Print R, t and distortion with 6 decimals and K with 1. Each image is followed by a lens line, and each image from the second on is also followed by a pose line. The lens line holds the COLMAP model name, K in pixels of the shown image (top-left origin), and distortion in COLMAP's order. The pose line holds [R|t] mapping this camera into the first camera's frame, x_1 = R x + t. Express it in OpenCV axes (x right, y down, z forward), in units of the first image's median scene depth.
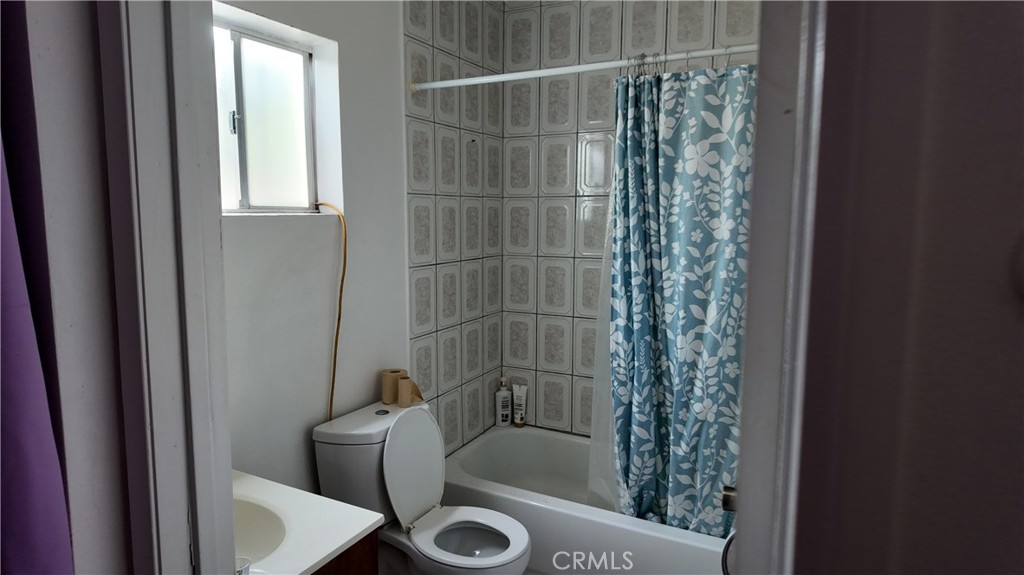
lens RADIAL K [[588.8, 0, 516.8], [0, 588.8, 291.0], [0, 0, 1]] dist [0.015264, -0.017256]
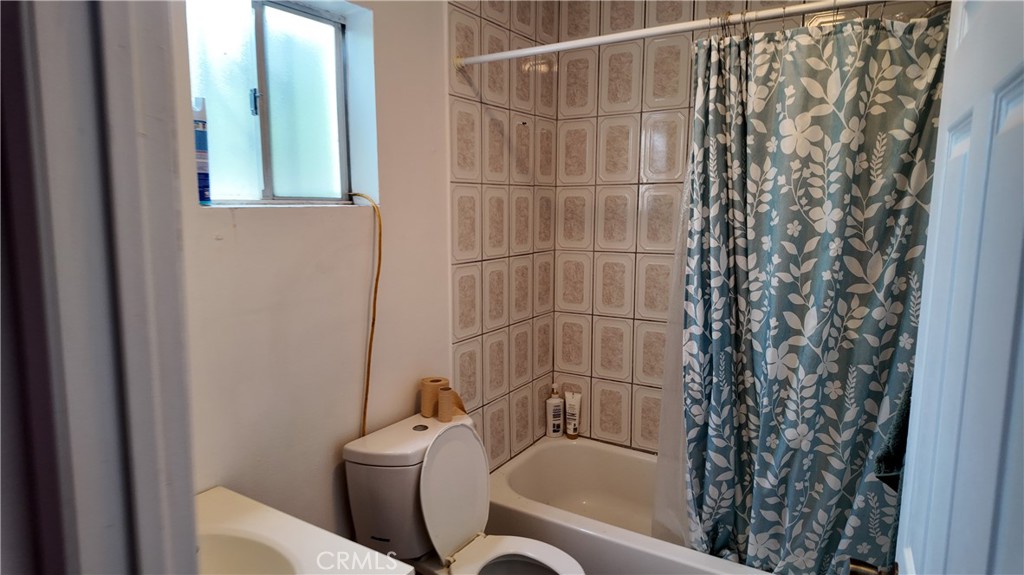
lens RADIAL K [[588.8, 0, 504.6], [0, 588.8, 284.7], [0, 0, 1]] dist [0.015264, -0.017256]
pose [[0.994797, 0.007700, -0.101584, -0.012538], [-0.007386, 0.999967, 0.003475, -0.013501], [0.101607, -0.002707, 0.994821, 0.121422]]
